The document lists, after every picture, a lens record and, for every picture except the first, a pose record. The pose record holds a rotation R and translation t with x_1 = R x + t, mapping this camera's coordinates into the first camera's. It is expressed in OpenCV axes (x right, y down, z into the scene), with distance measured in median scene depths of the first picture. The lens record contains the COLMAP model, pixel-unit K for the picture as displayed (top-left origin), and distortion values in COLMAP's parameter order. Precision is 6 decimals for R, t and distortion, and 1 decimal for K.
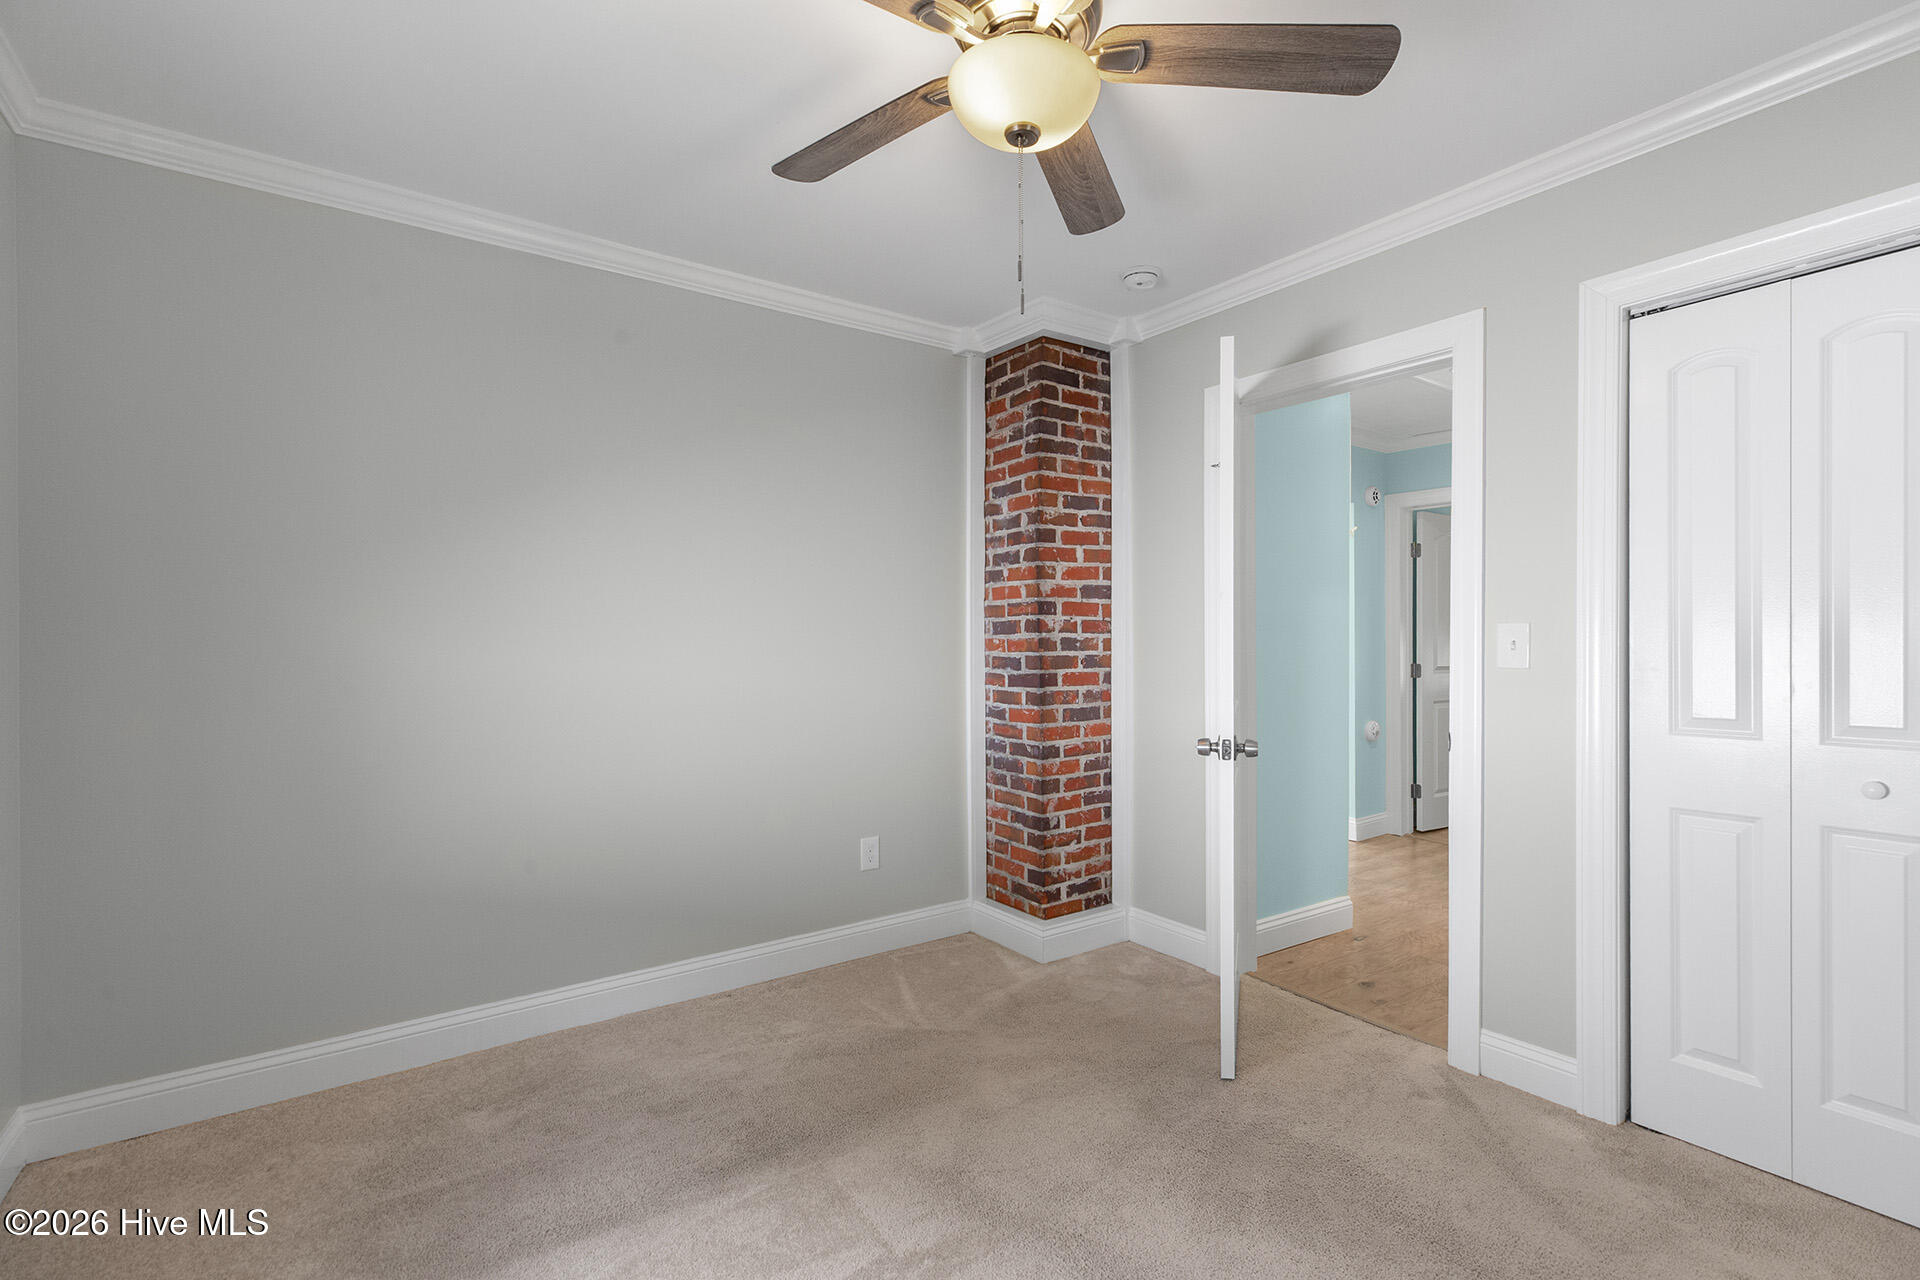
lens RADIAL K [[868.3, 0, 962.1], [0, 868.3, 642.6], [0, 0, 1]] dist [-0.001679, -0.000277]
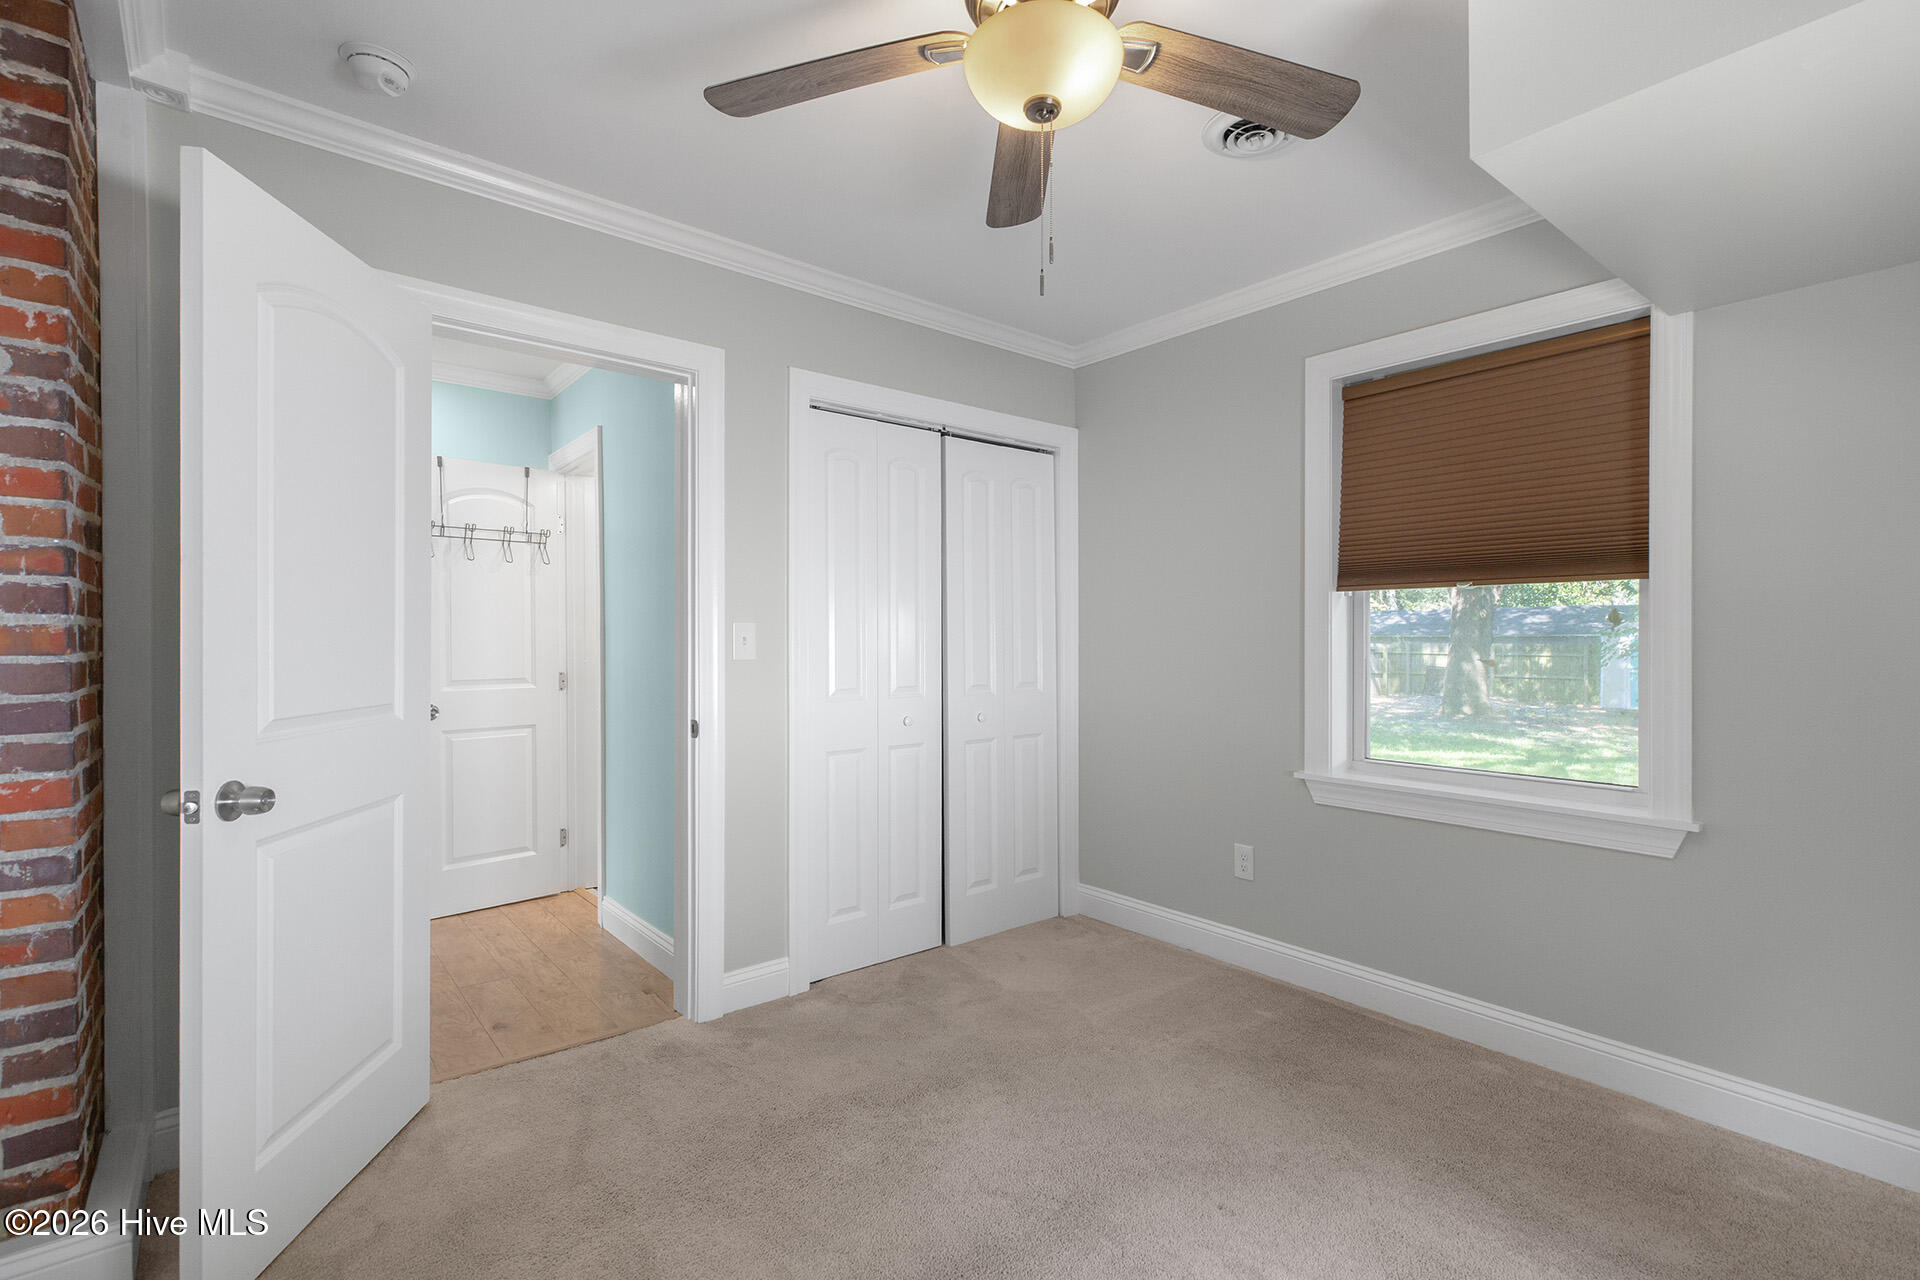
lens RADIAL K [[868.3, 0, 962.1], [0, 868.3, 642.6], [0, 0, 1]] dist [-0.001679, -0.000277]
pose [[-0.066669, 0.000228, 0.997775, -0.588877], [-0.001106, 0.999999, -0.000303, 0.004796], [-0.997775, -0.001124, -0.066669, 0.781856]]
